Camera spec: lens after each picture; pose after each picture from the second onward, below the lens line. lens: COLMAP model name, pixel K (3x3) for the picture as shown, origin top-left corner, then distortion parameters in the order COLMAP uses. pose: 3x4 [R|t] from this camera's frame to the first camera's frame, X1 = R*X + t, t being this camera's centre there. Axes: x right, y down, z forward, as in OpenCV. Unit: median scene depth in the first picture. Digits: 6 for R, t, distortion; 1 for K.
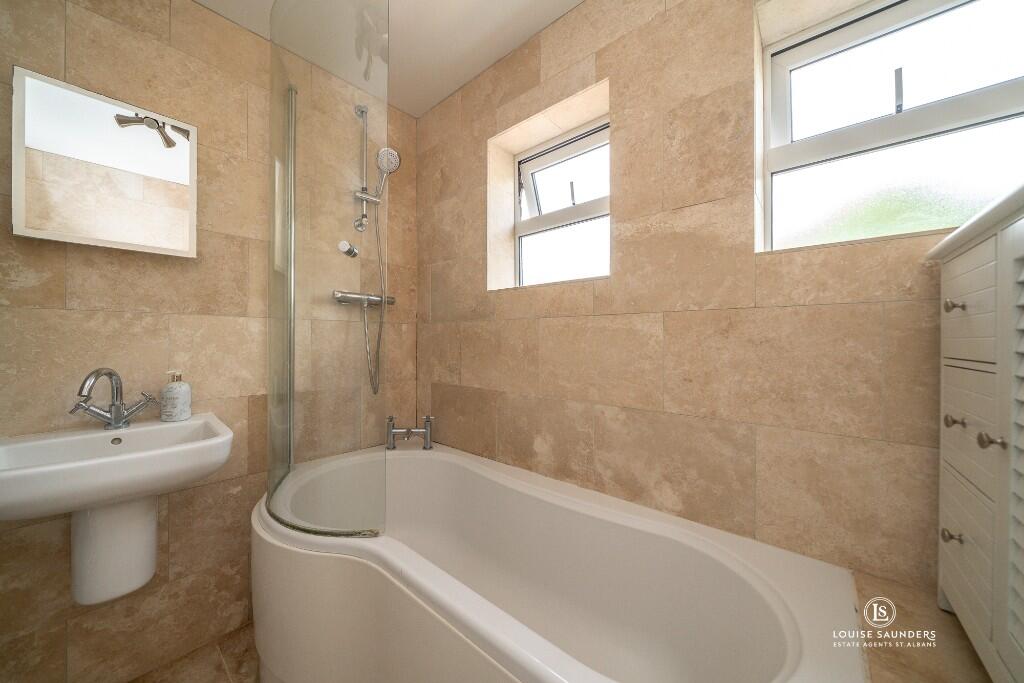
lens RADIAL K [[353.2, 0, 510.4], [0, 353.2, 340.5], [0, 0, 1]] dist [-0.000086, -0.000016]
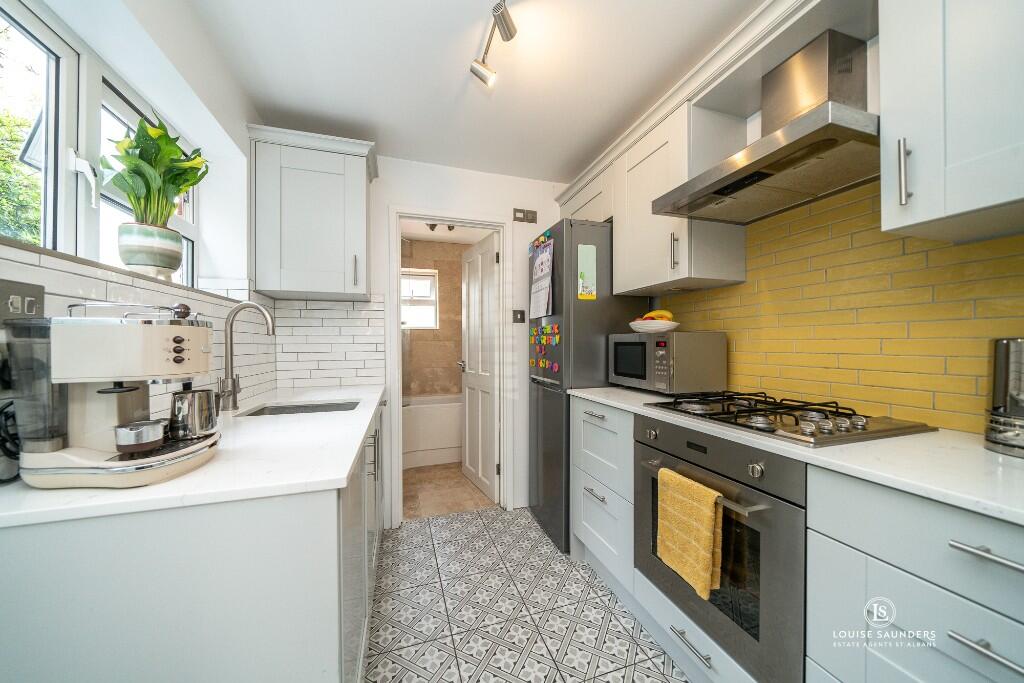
lens RADIAL K [[353.2, 0, 511.4], [0, 353.2, 343.3], [0, 0, 1]] dist [-0.000086, -0.000016]
pose [[0.519148, -0.001442, 0.854683, -2.196789], [0.003413, 0.999994, -0.000386, -0.044430], [-0.854678, 0.003117, 0.519149, -1.314928]]
